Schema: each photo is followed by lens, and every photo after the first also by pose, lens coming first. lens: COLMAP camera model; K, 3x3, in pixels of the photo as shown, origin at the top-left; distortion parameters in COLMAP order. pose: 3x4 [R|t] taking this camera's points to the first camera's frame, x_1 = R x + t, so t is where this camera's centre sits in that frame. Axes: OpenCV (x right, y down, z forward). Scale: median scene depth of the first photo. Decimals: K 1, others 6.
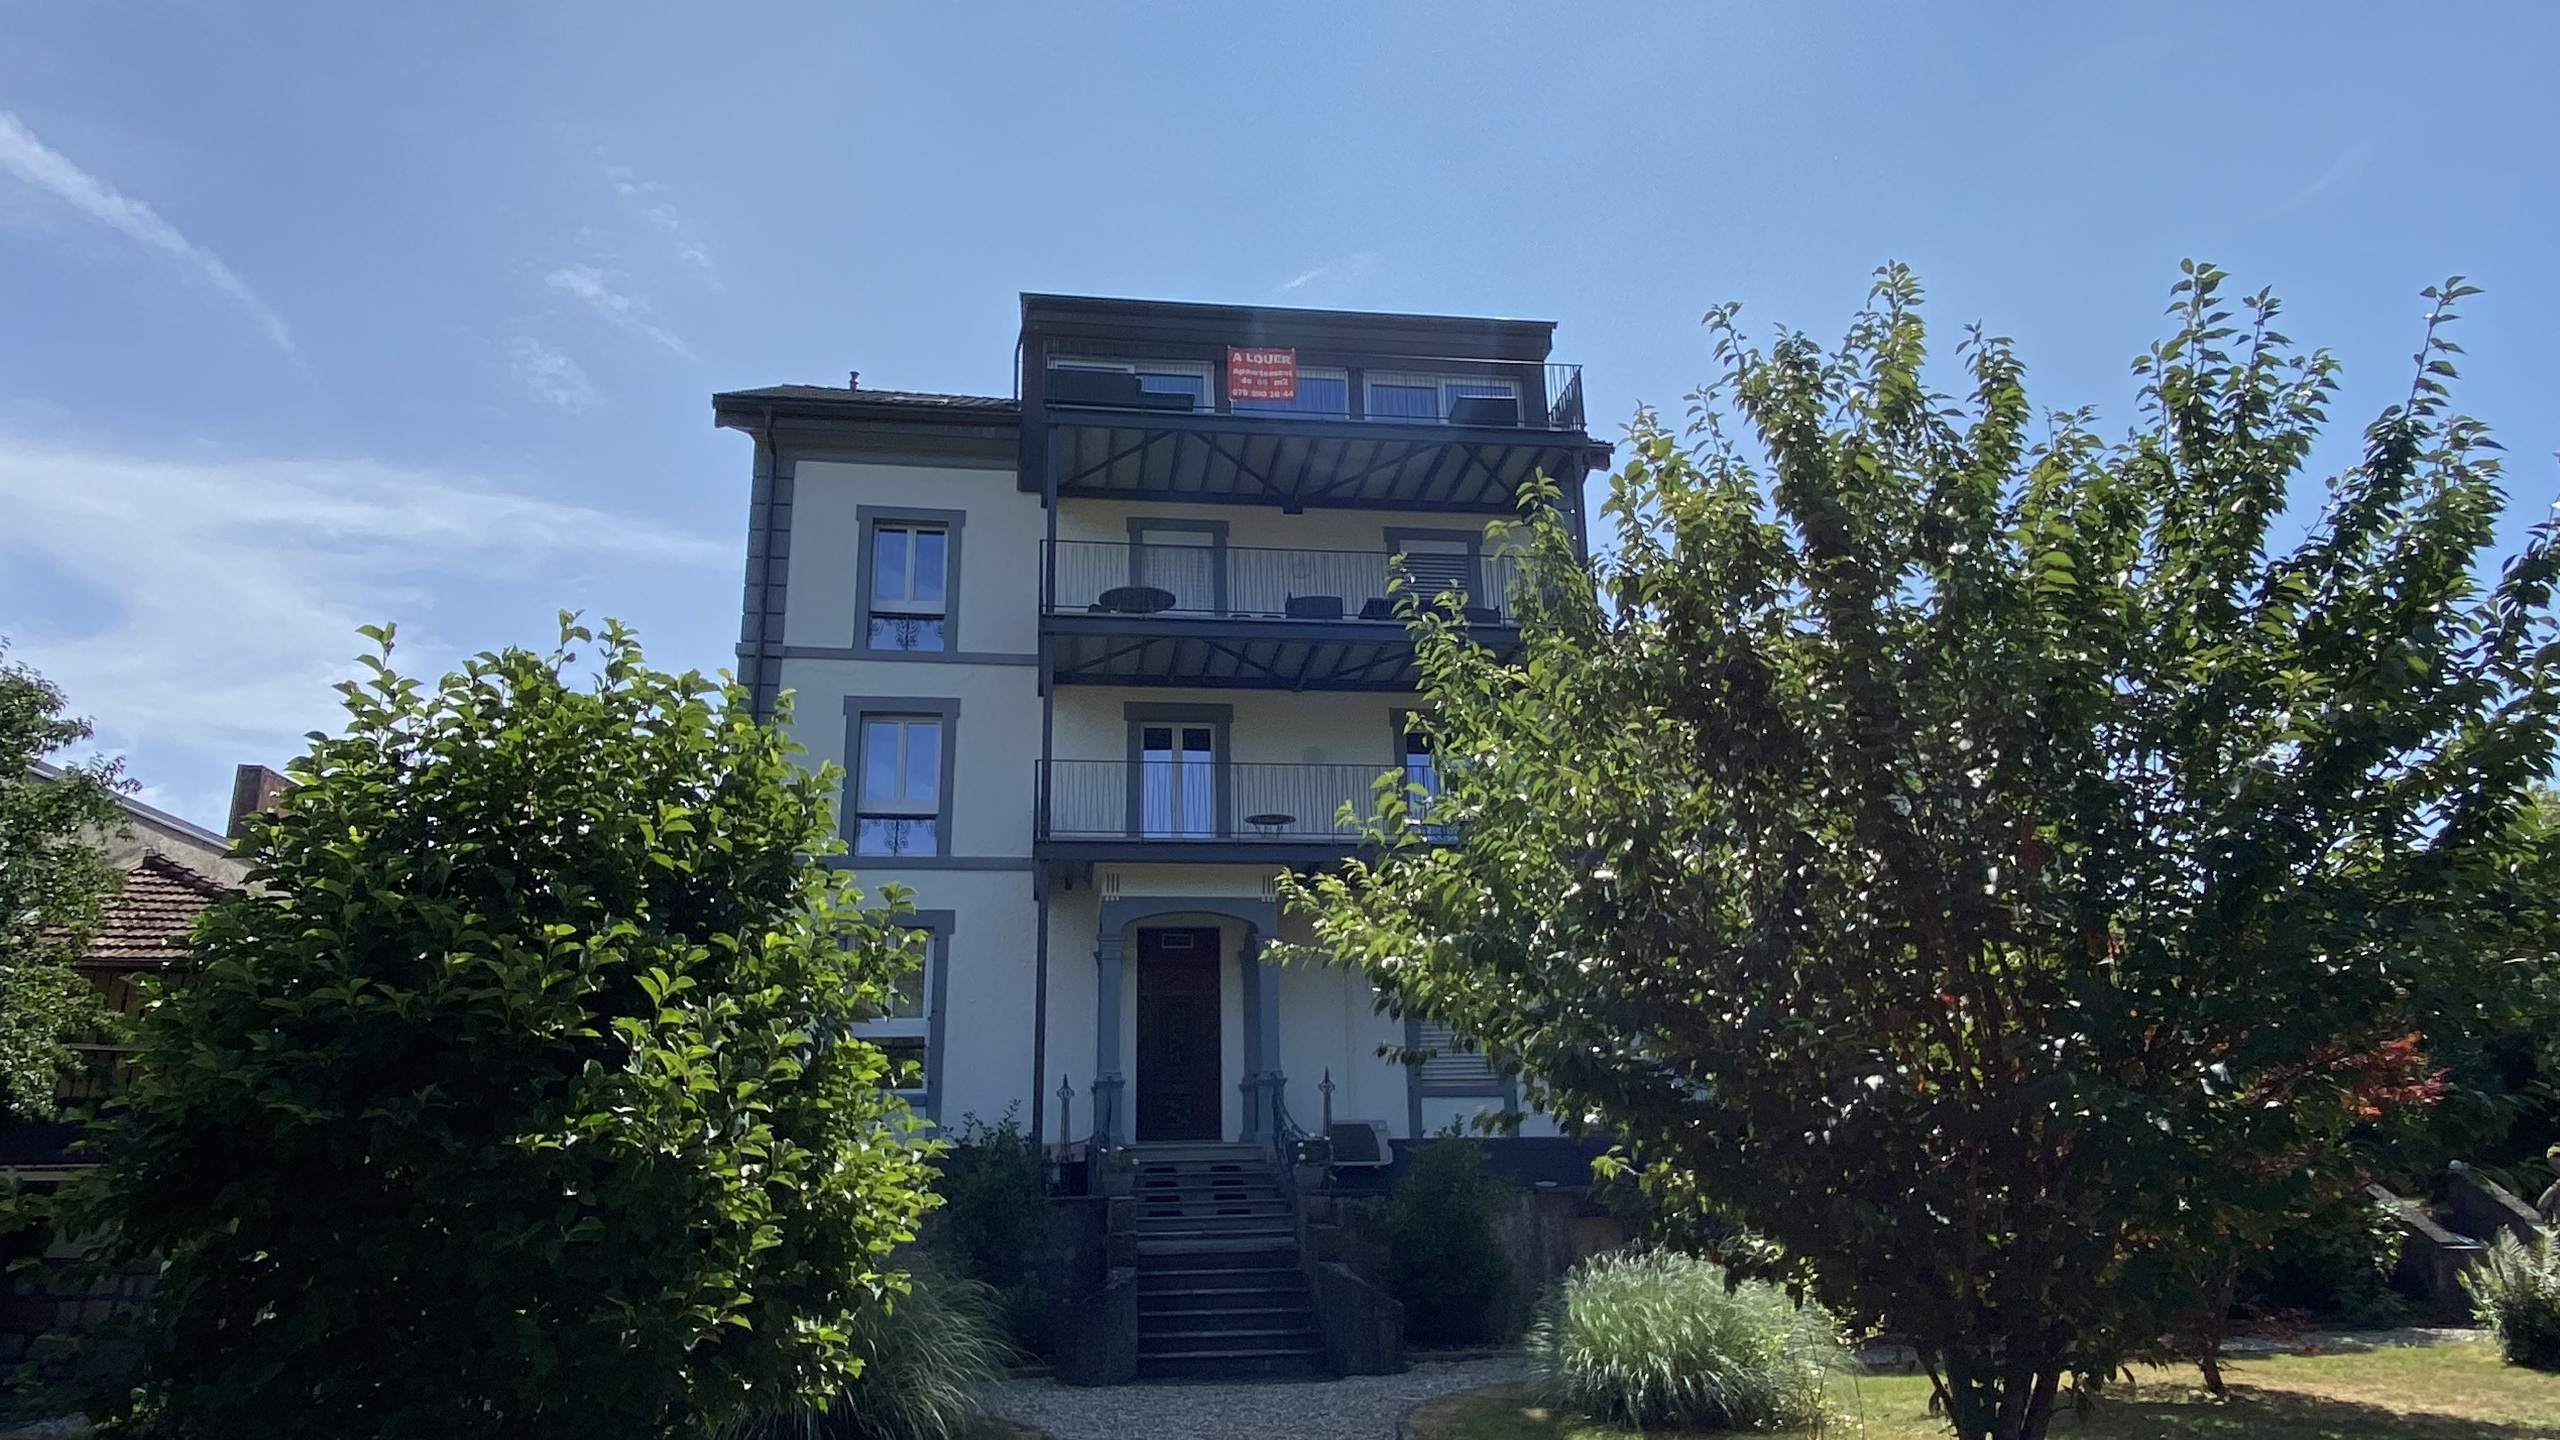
lens RADIAL K [[1415.2, 0, 1289.3], [0, 1415.2, 726.4], [0, 0, 1]] dist [0.103807, -0.122832]
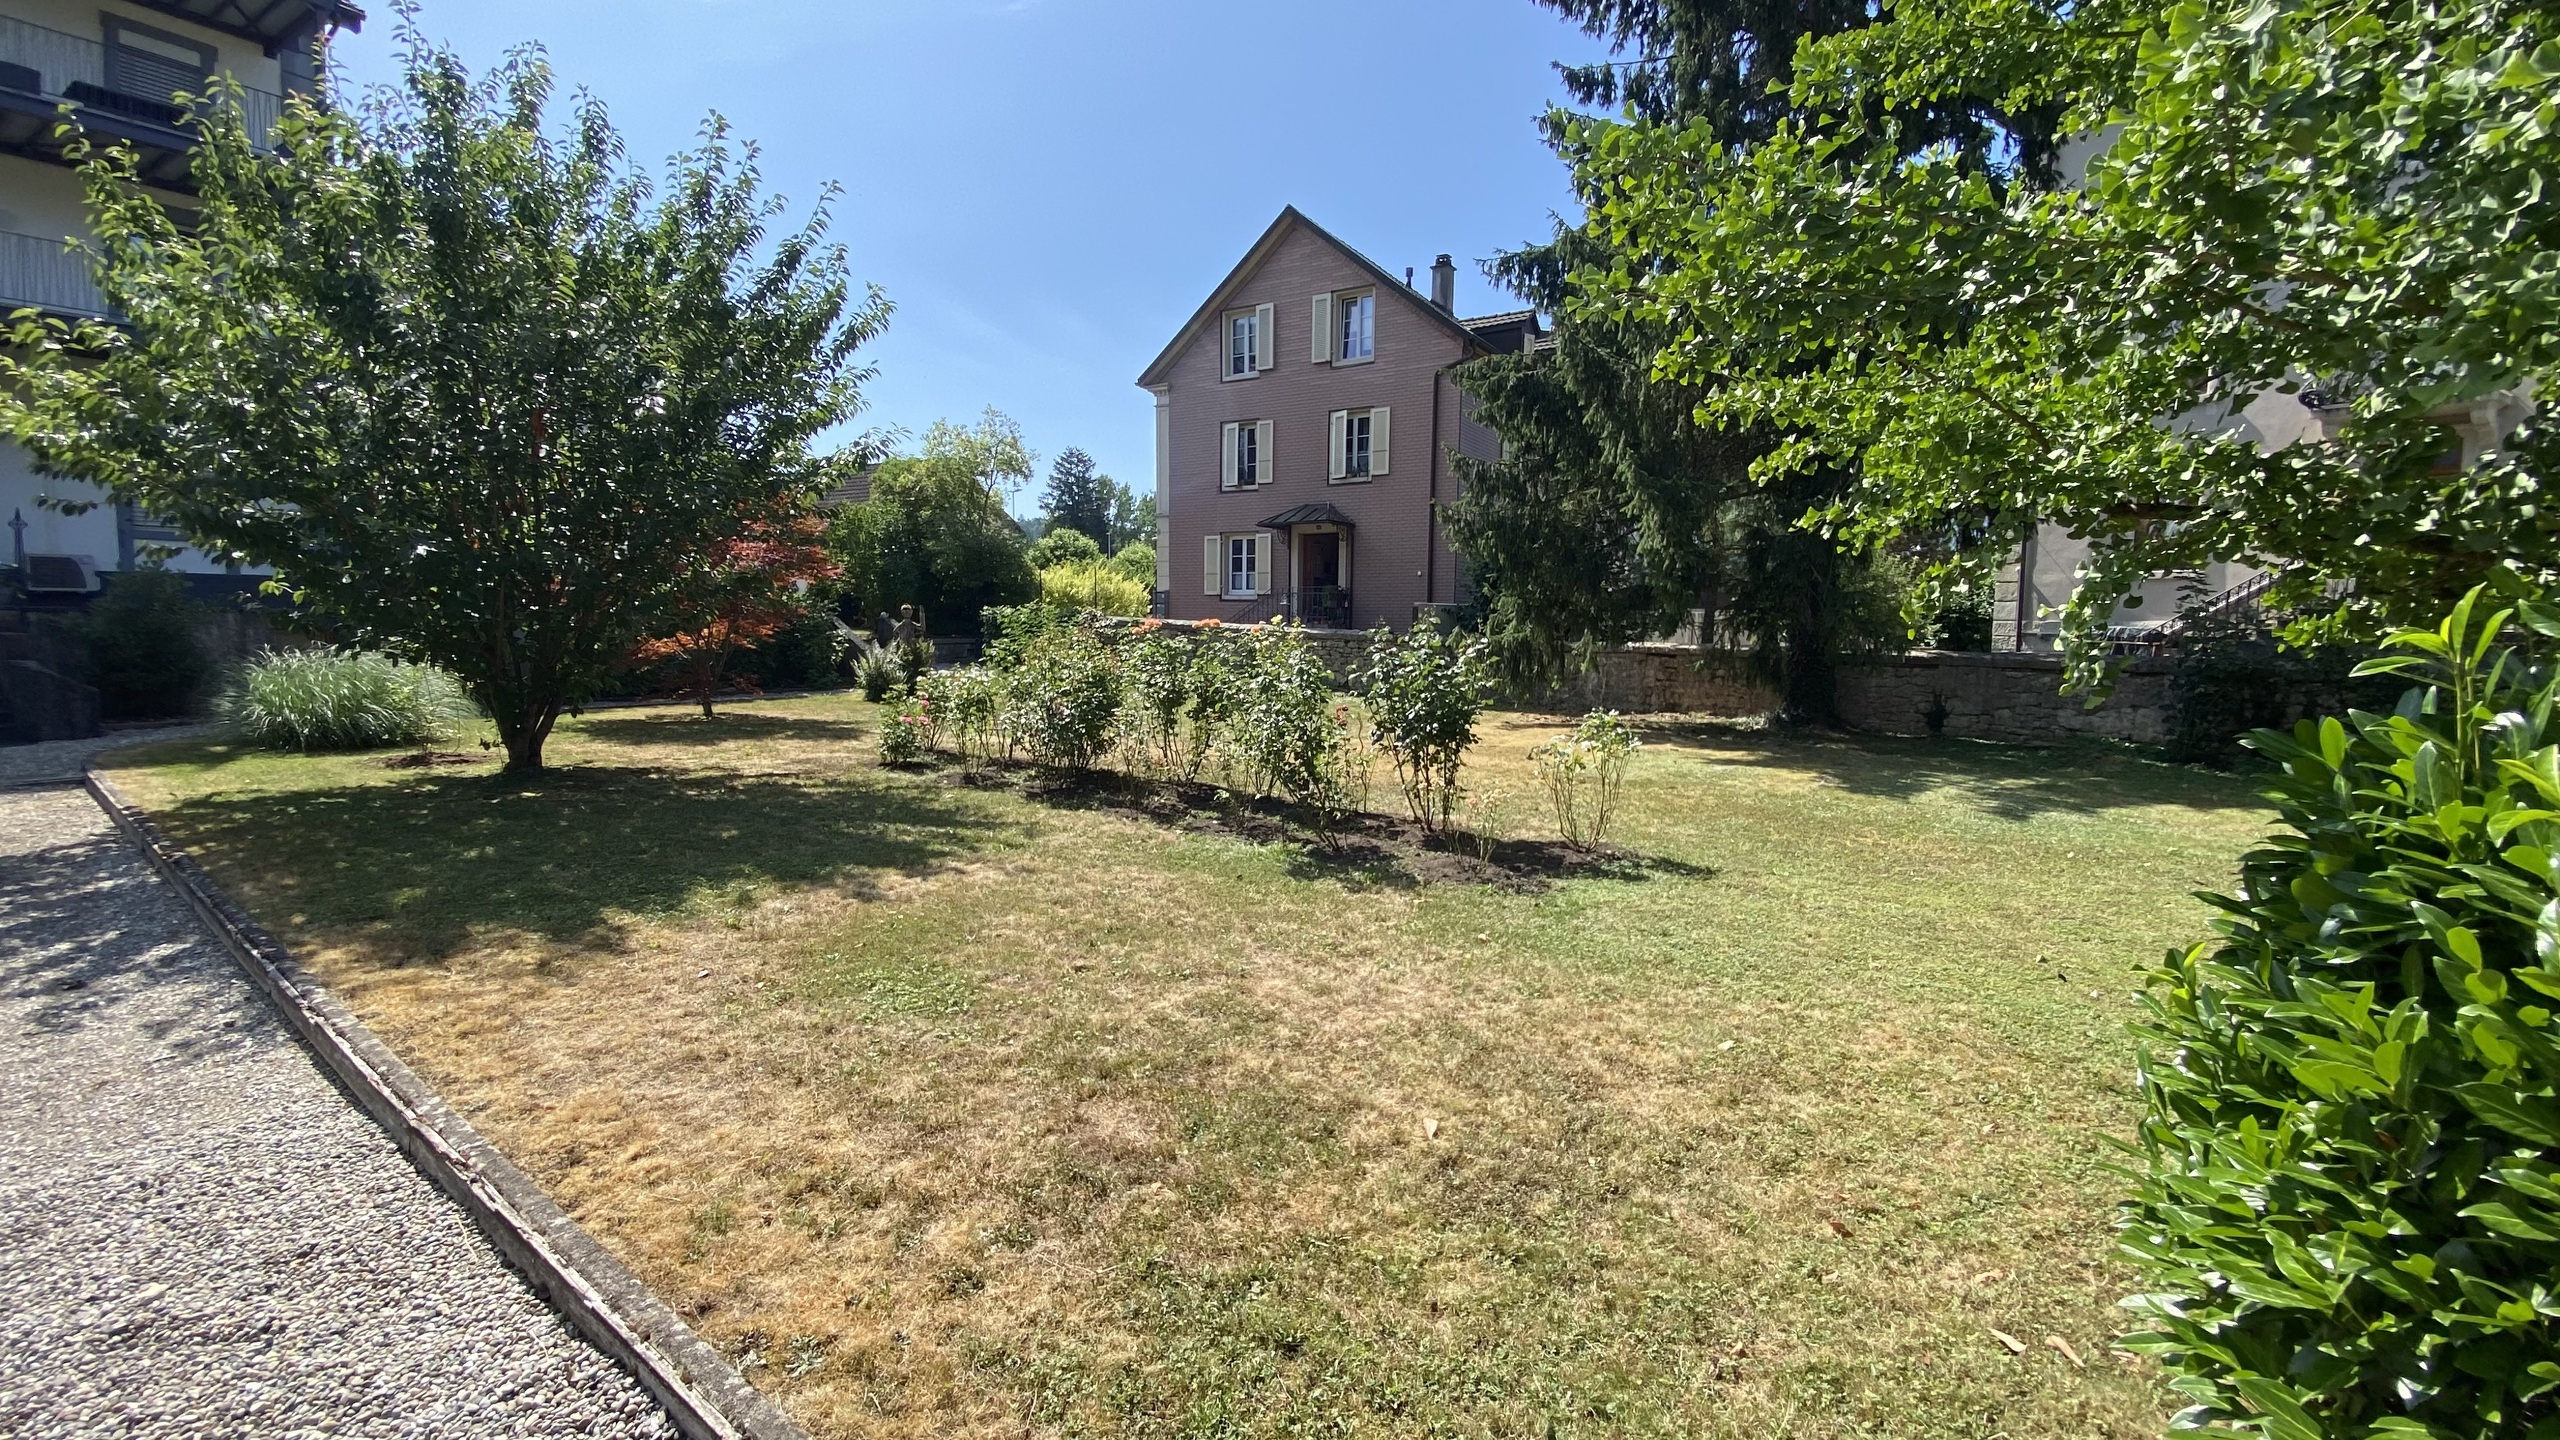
lens RADIAL K [[974.8, 0, 1282.7], [0, 974.8, 722.4], [0, 0, 1]] dist [-0.049214, 0.000258]
pose [[0.564510, -0.058787, 0.823330, 0.012796], [-0.271925, 0.928535, 0.252742, -0.052573], [-0.779349, -0.366560, 0.508182, -0.207031]]
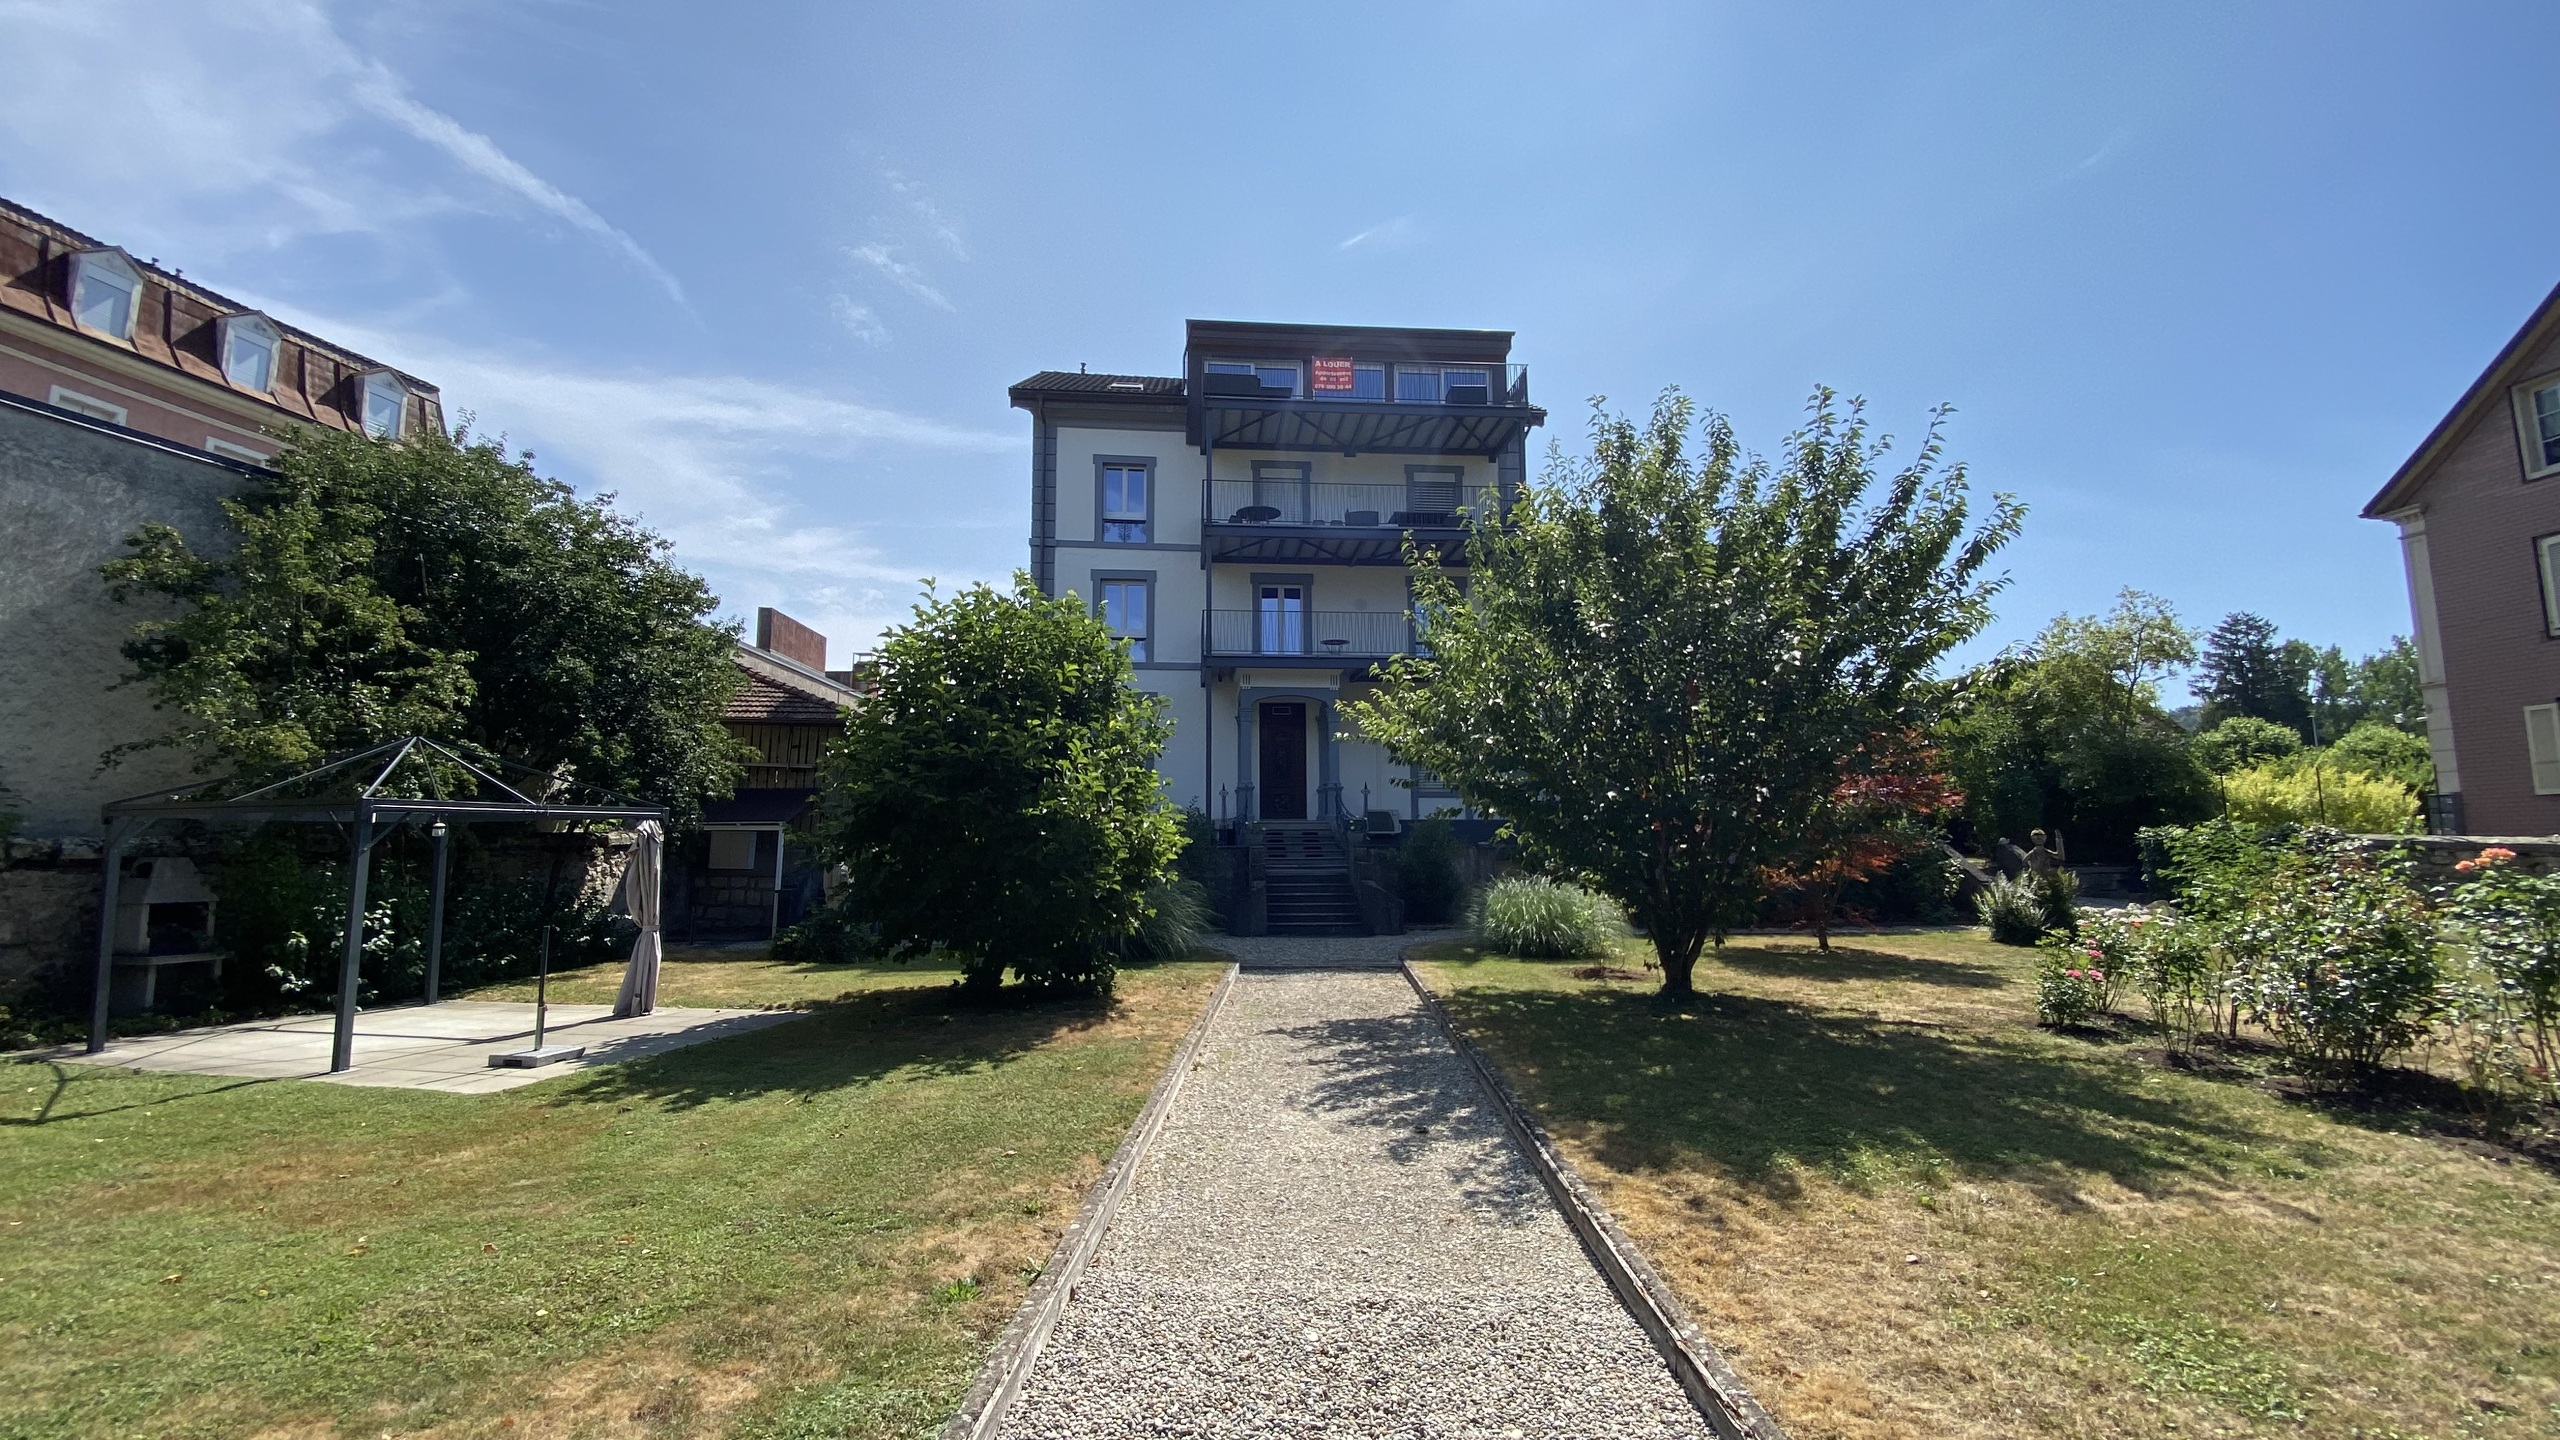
lens RADIAL K [[974.8, 0, 1282.7], [0, 974.8, 722.4], [0, 0, 1]] dist [-0.049214, 0.000258]
pose [[0.998304, 0.009879, -0.057366, -0.008472], [0.000695, 0.983401, 0.181446, -0.054870], [0.058206, -0.181179, 0.981726, -0.193893]]
